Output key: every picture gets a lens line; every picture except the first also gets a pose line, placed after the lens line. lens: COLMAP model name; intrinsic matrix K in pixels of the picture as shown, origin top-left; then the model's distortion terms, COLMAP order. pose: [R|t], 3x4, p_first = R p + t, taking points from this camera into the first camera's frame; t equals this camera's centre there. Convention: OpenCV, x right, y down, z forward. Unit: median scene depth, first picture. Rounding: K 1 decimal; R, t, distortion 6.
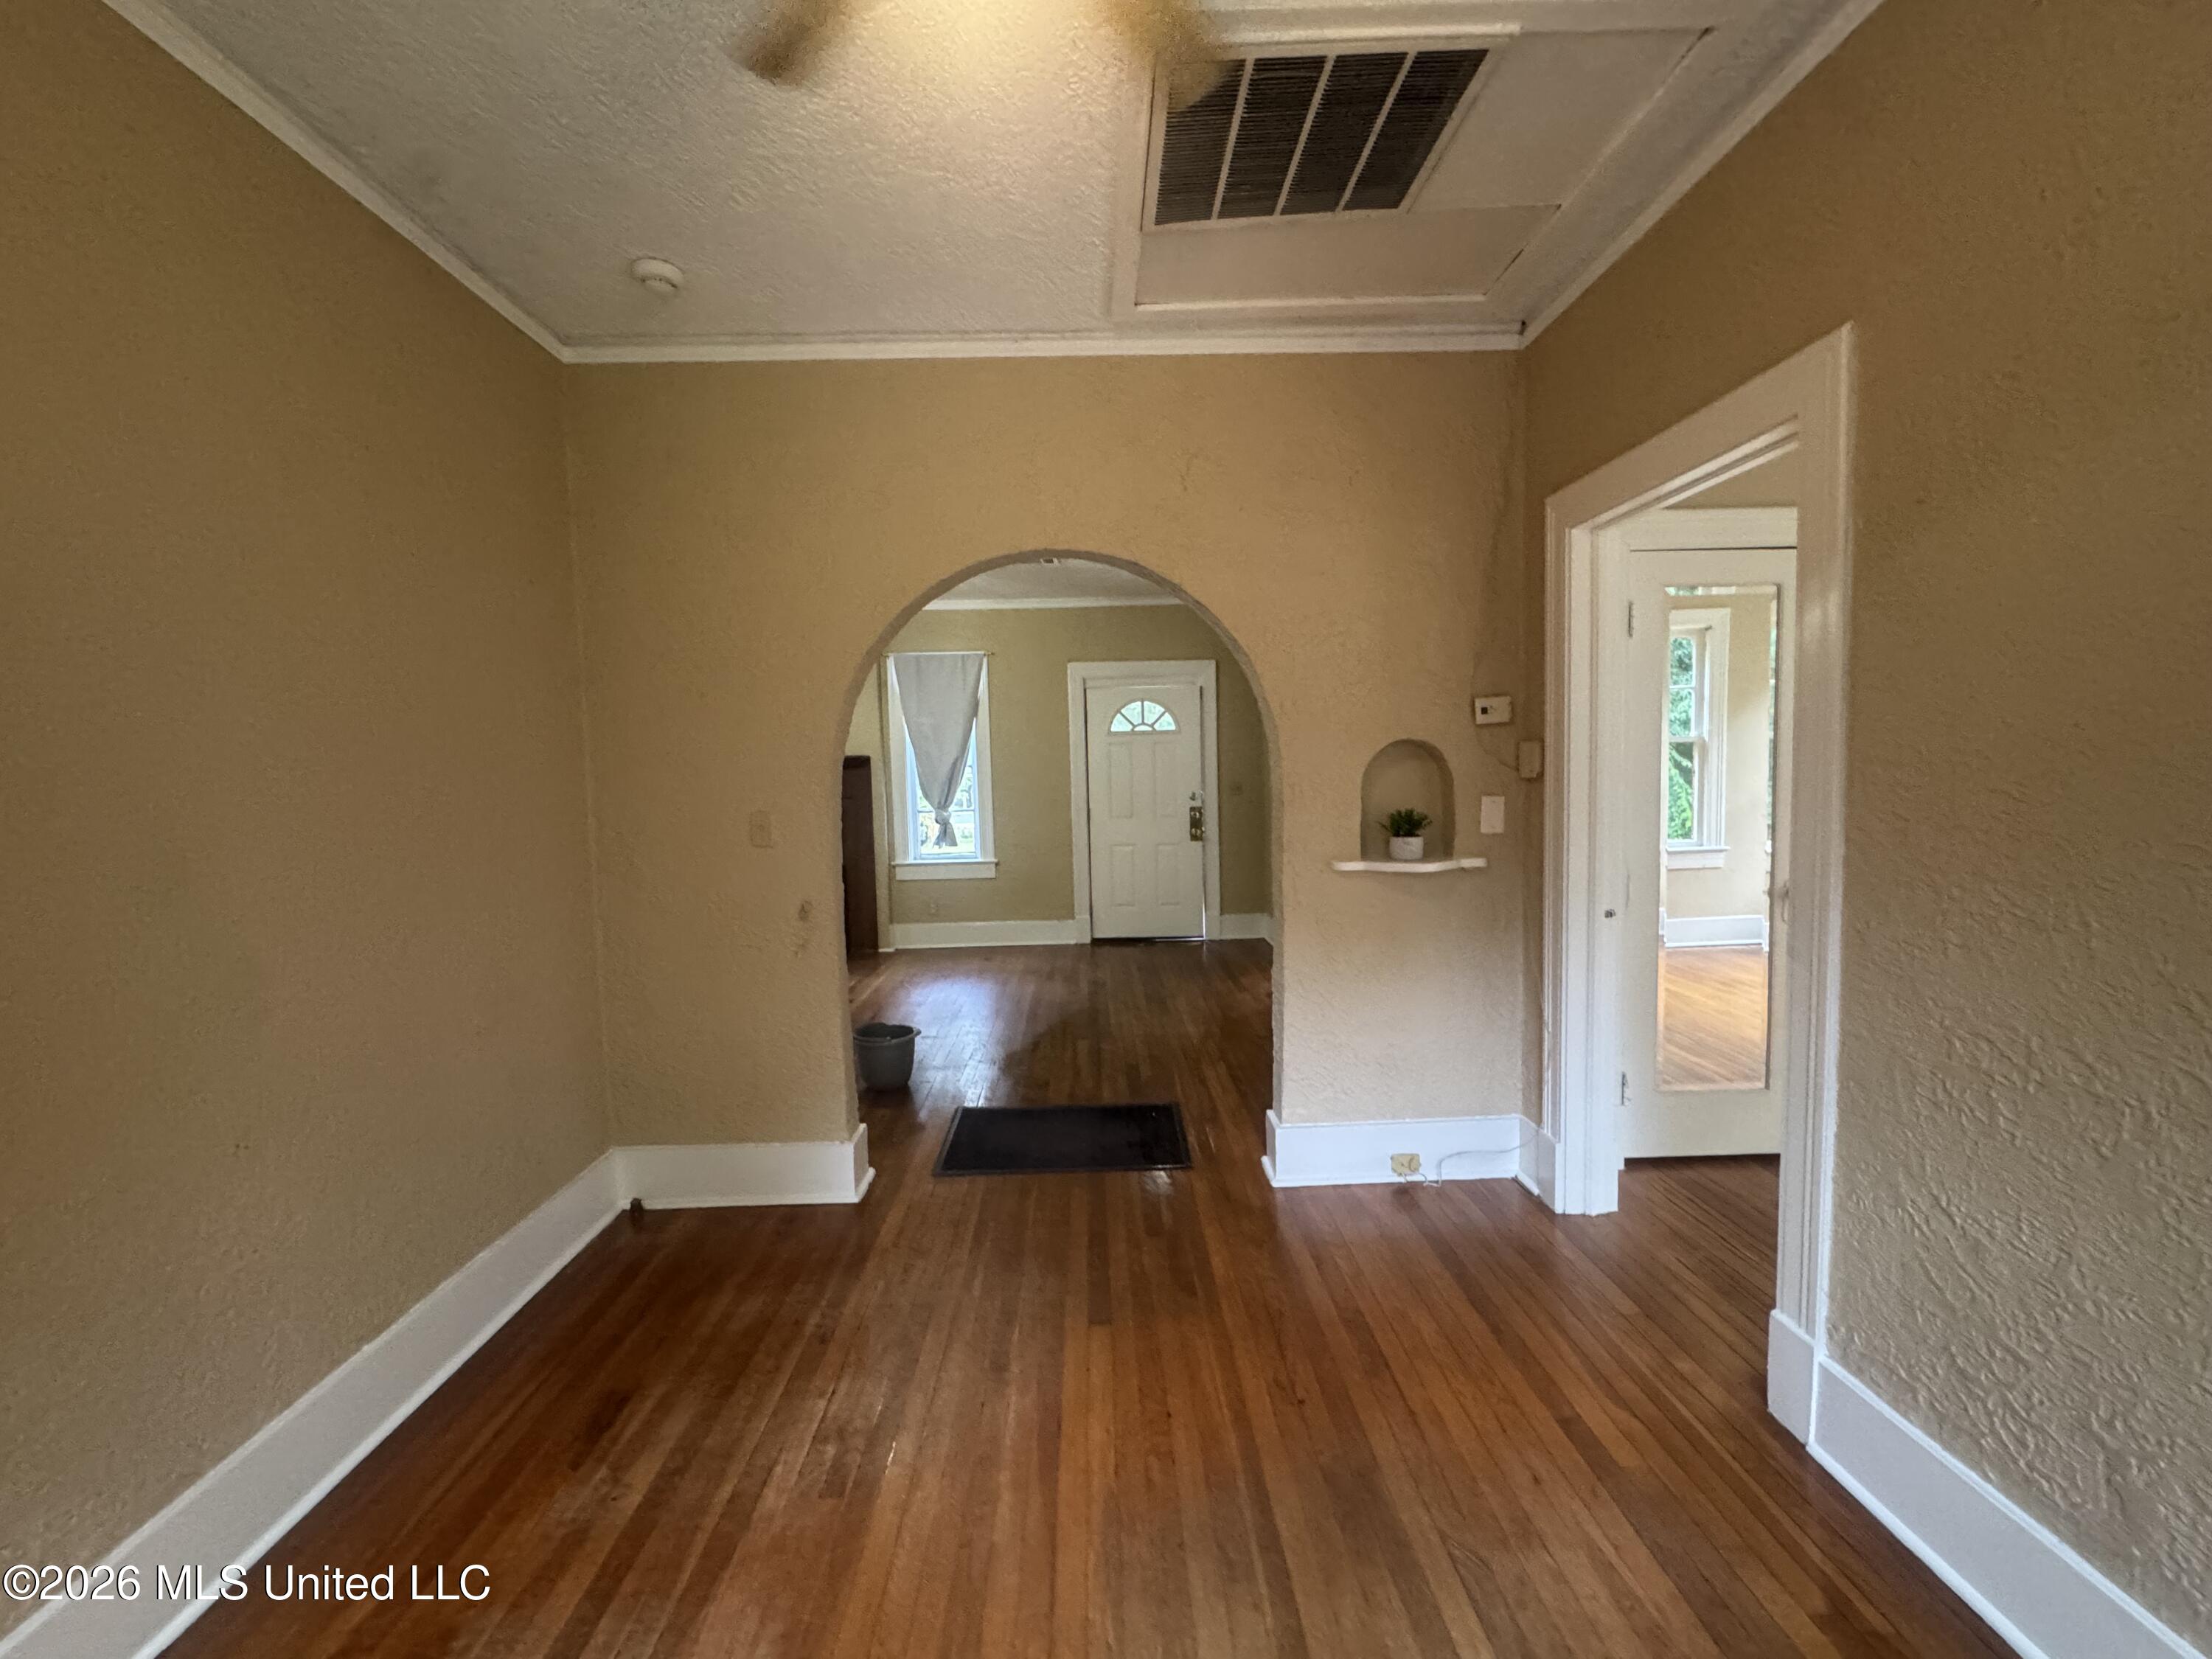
lens RADIAL K [[882.6, 0, 1115.9], [0, 882.6, 833.2], [0, 0, 1]] dist [-0.002526, 0.000771]
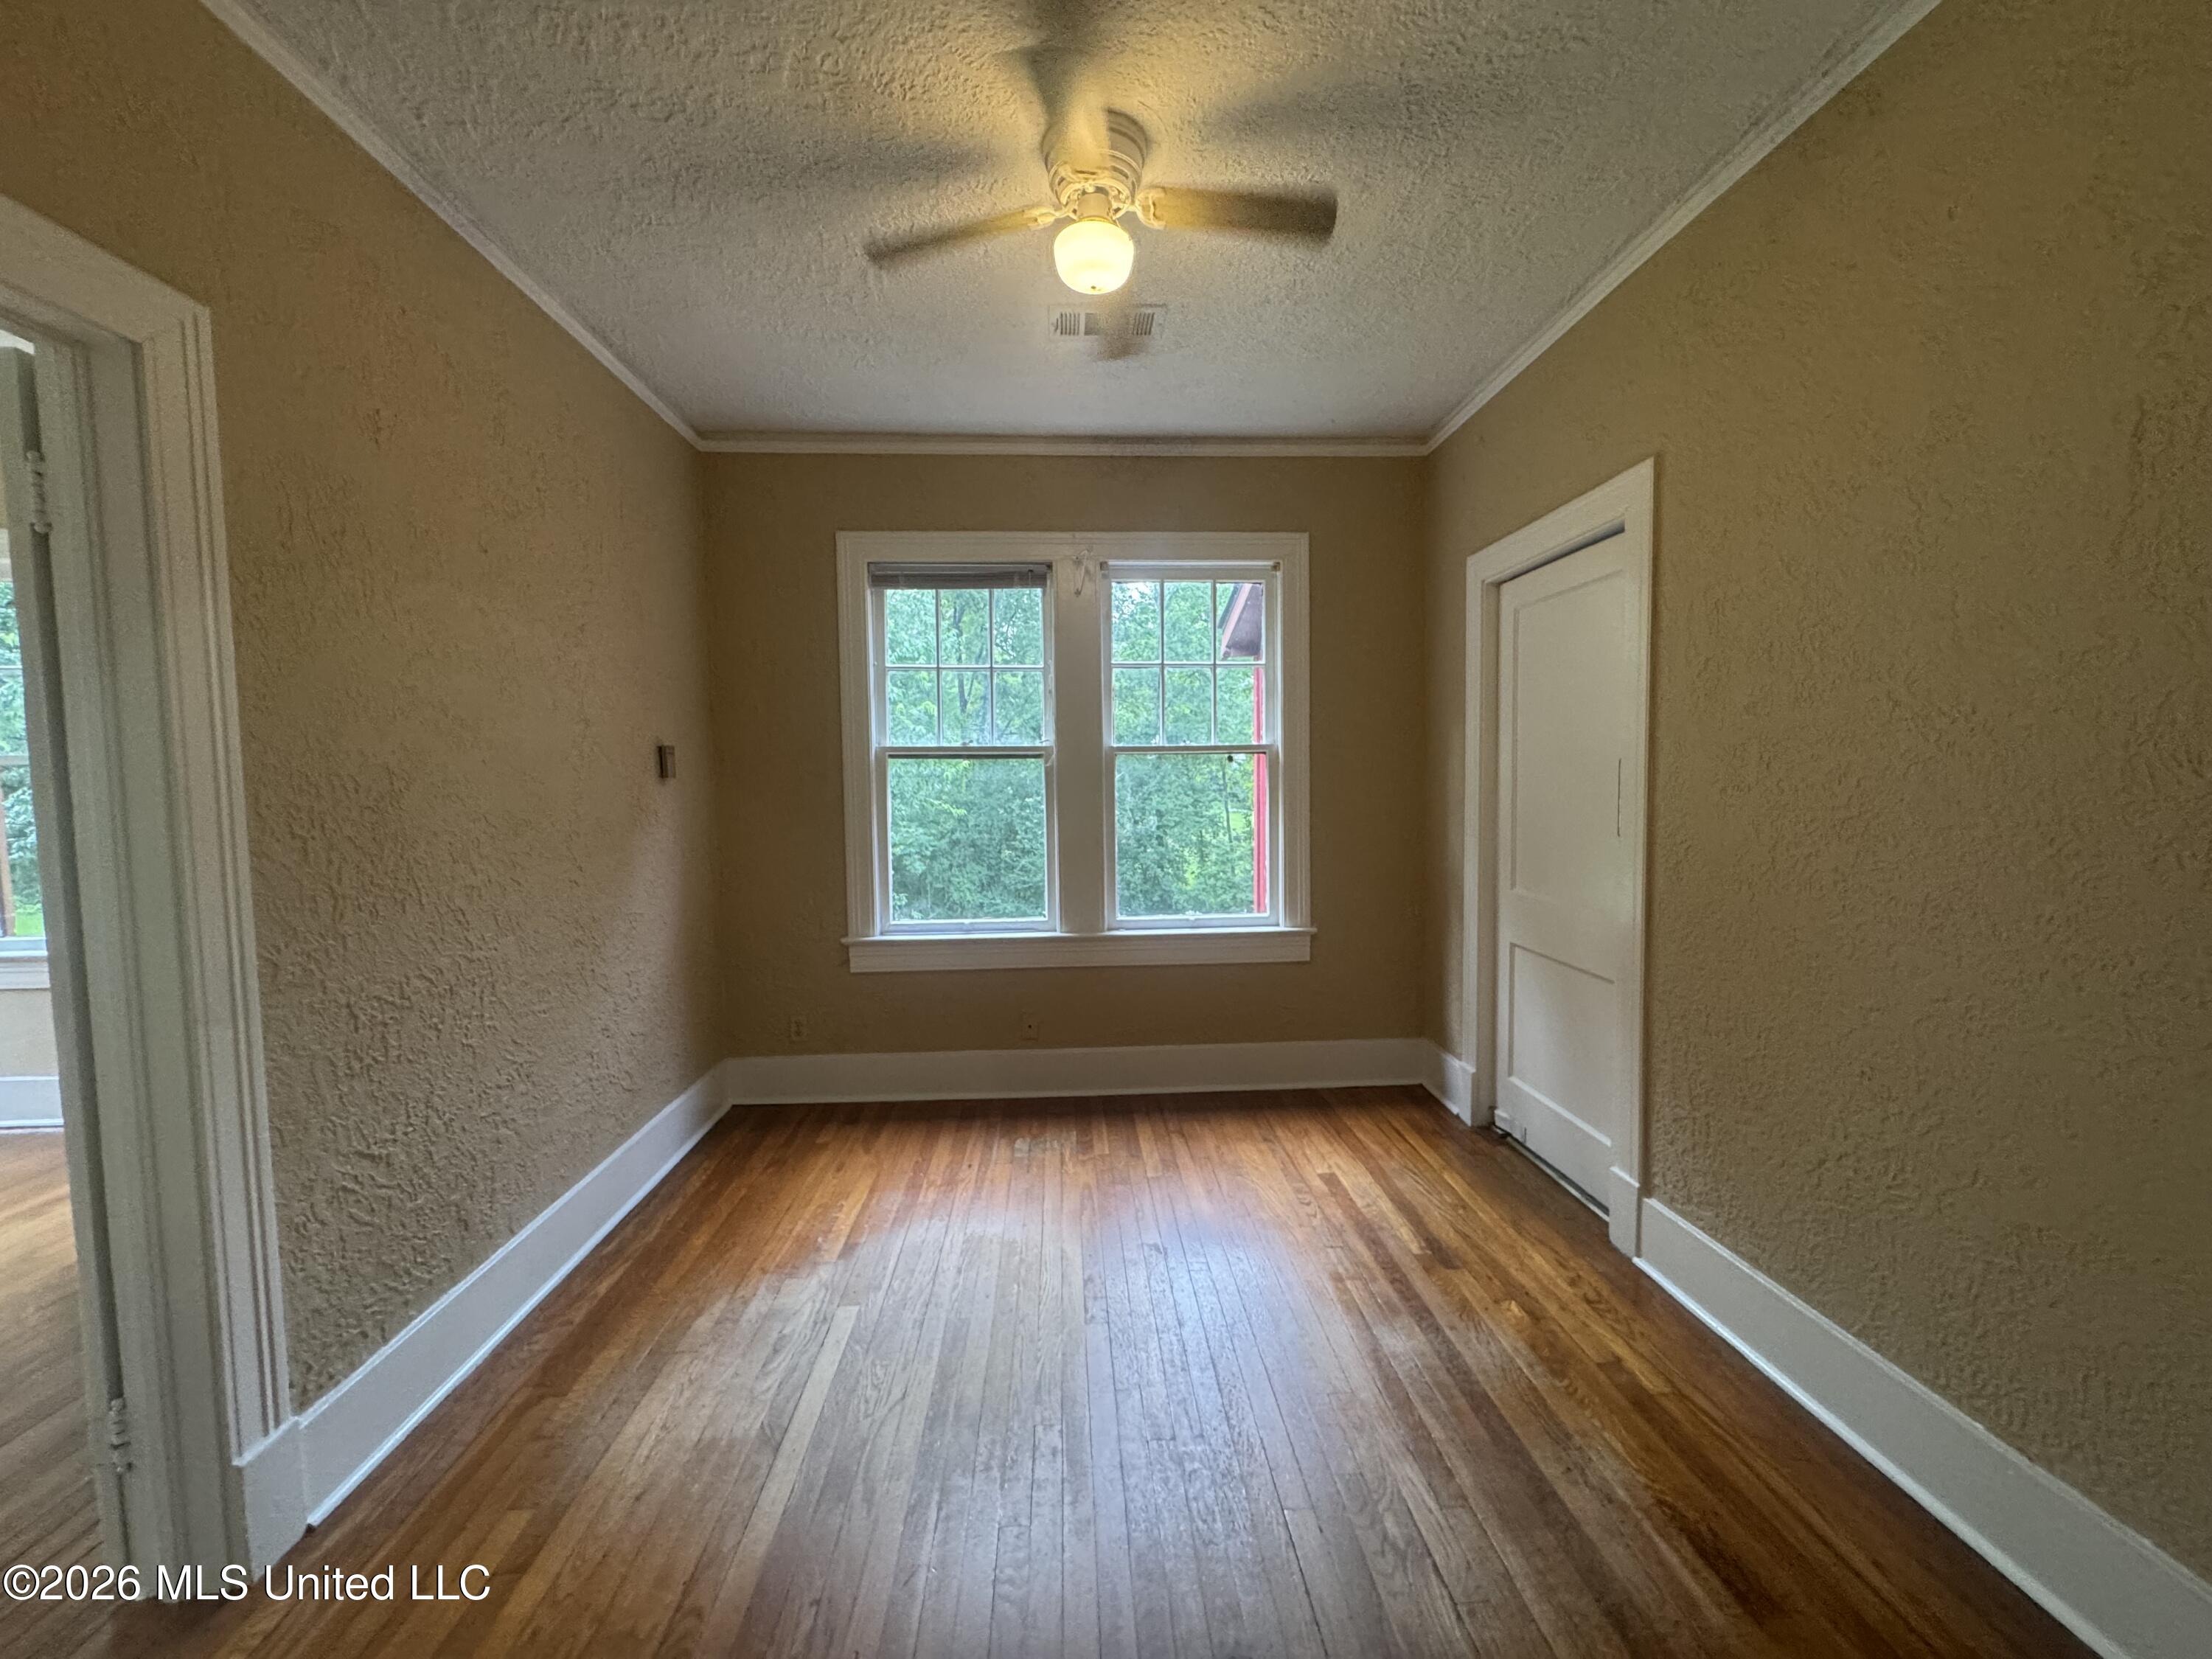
lens RADIAL K [[882.6, 0, 1102.7], [0, 882.6, 822.7], [0, 0, 1]] dist [-0.002526, 0.000771]
pose [[-0.998957, 0.043651, -0.013416, -0.066744], [0.041695, 0.991667, 0.121892, -0.123546], [0.018625, 0.121206, -0.992453, 2.074137]]
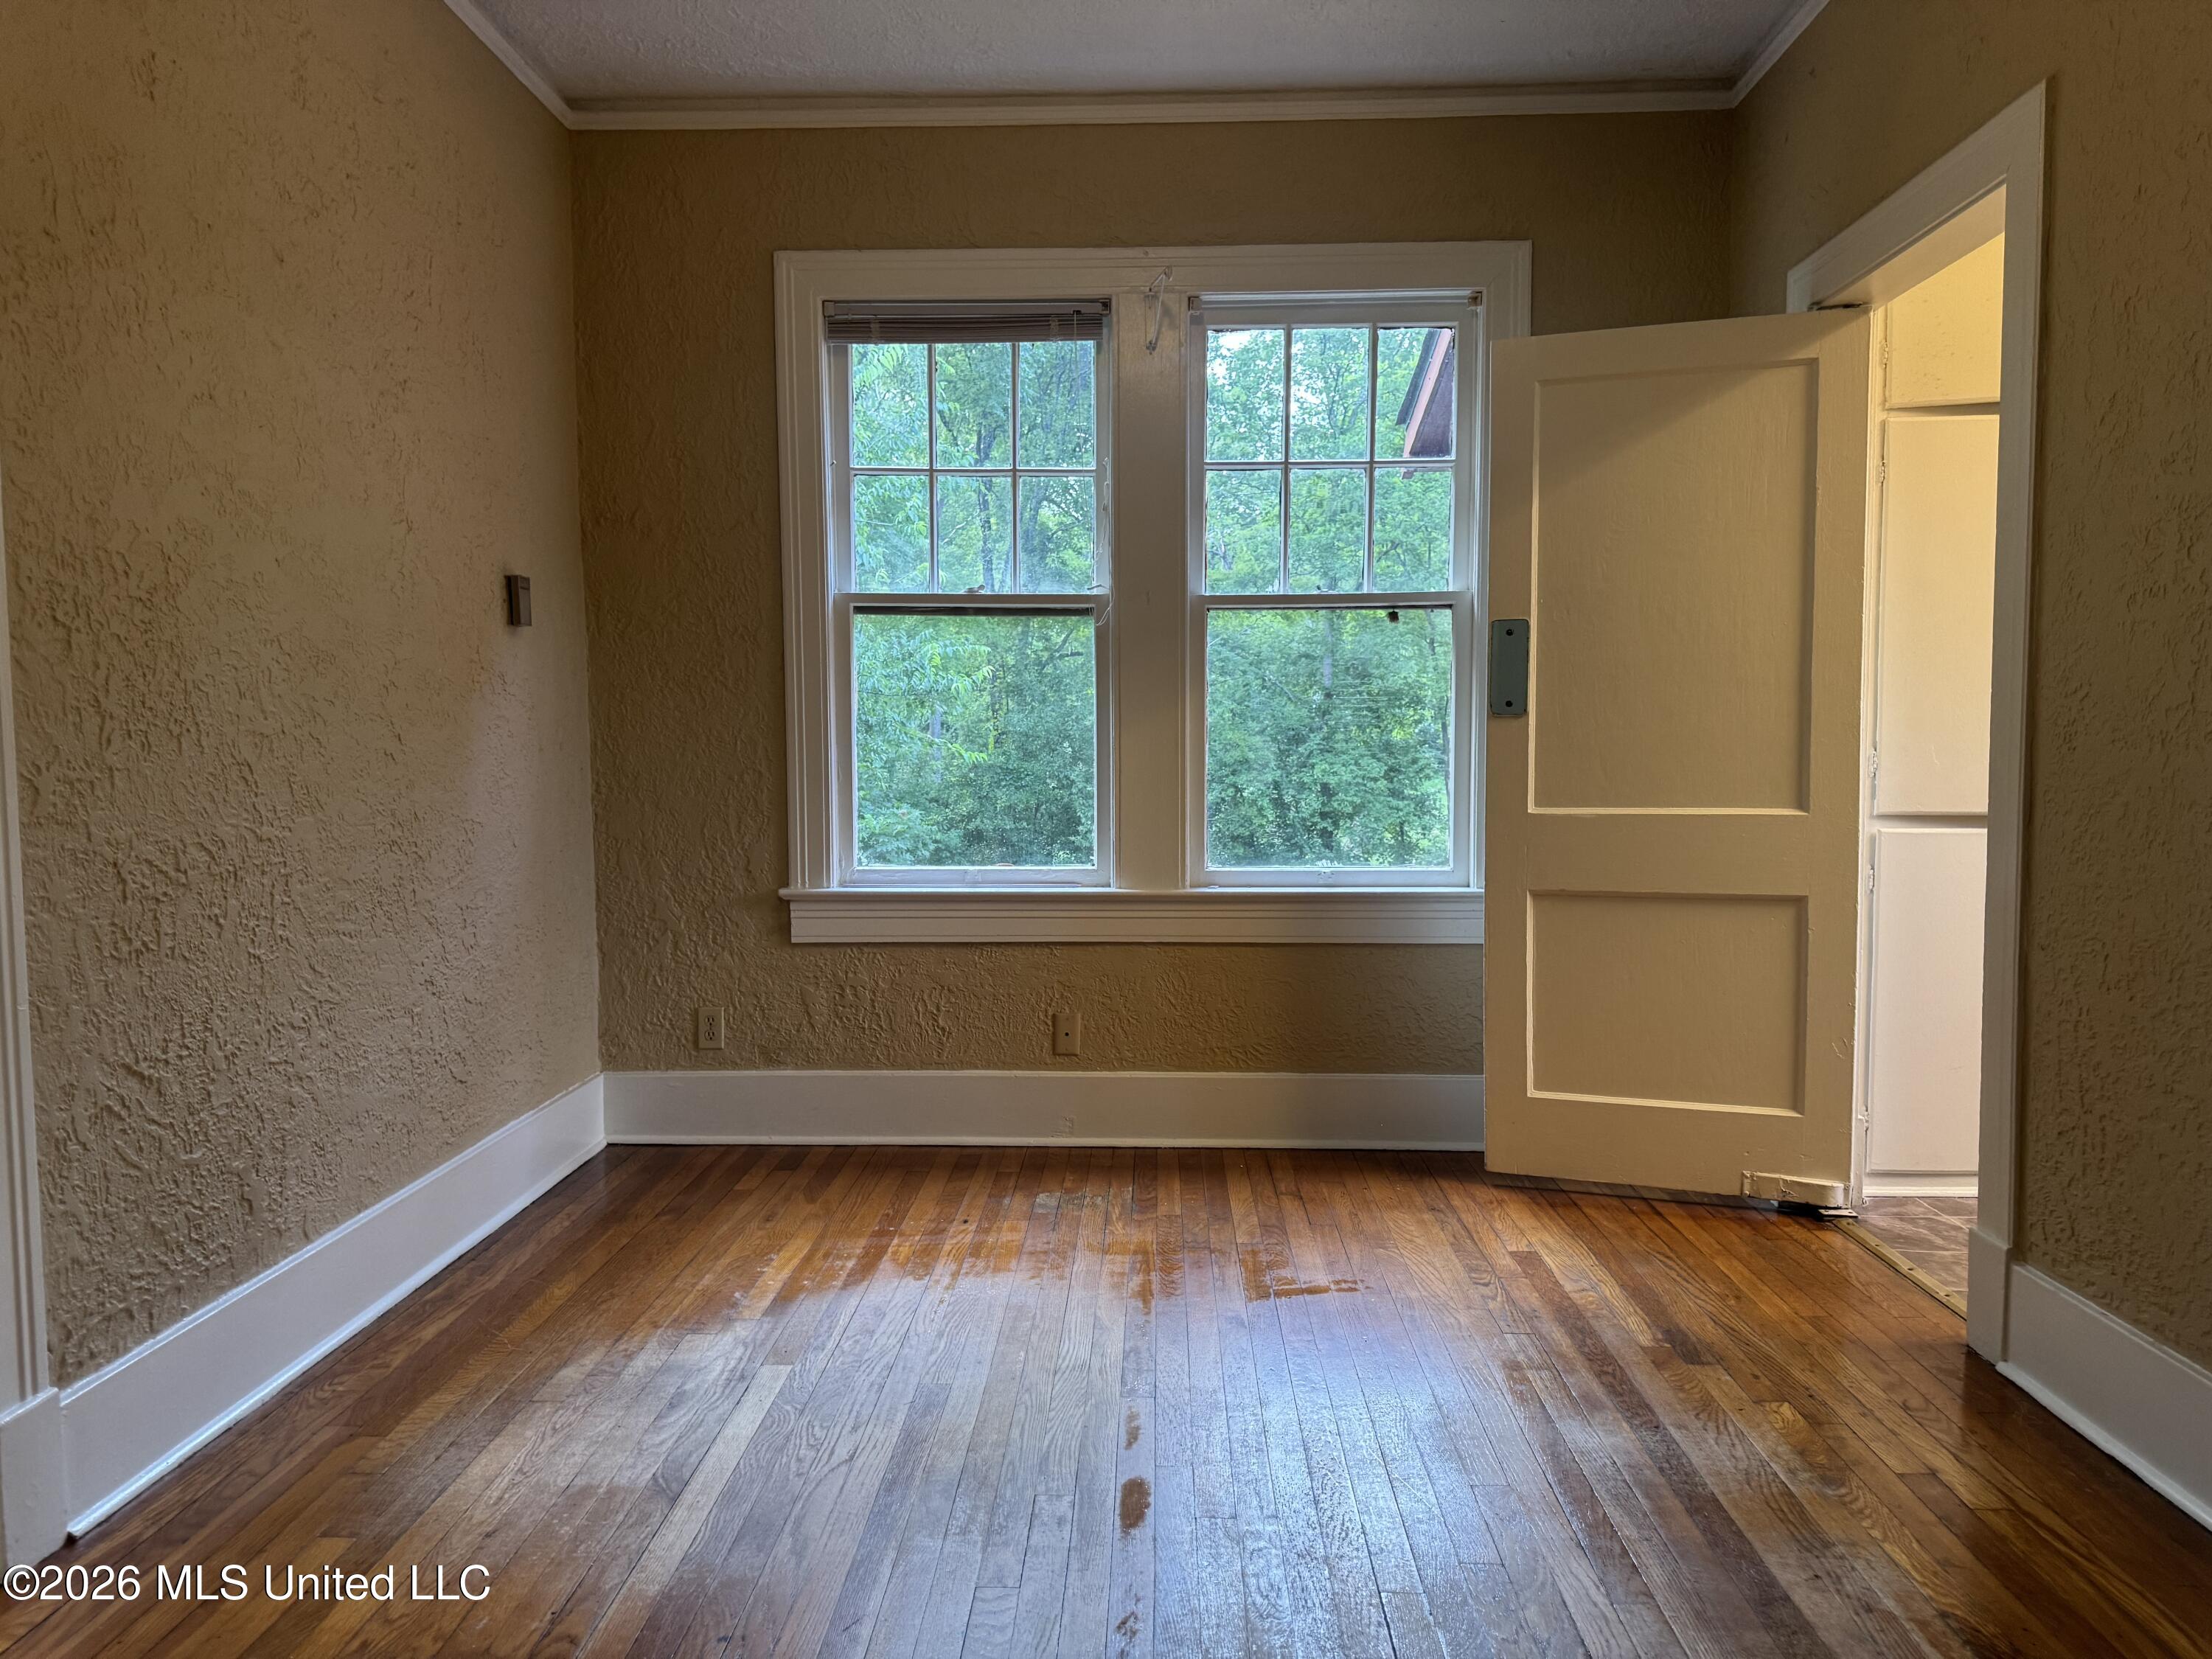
lens RADIAL K [[1544.4, 0, 1094.0], [0, 1544.4, 824.1], [0, 0, 1]] dist [0.034209, -0.035676]
pose [[-0.996776, 0.028182, 0.075123, -0.137433], [0.037534, 0.991301, 0.126147, 0.019475], [-0.070914, 0.128560, -0.989163, 2.346384]]
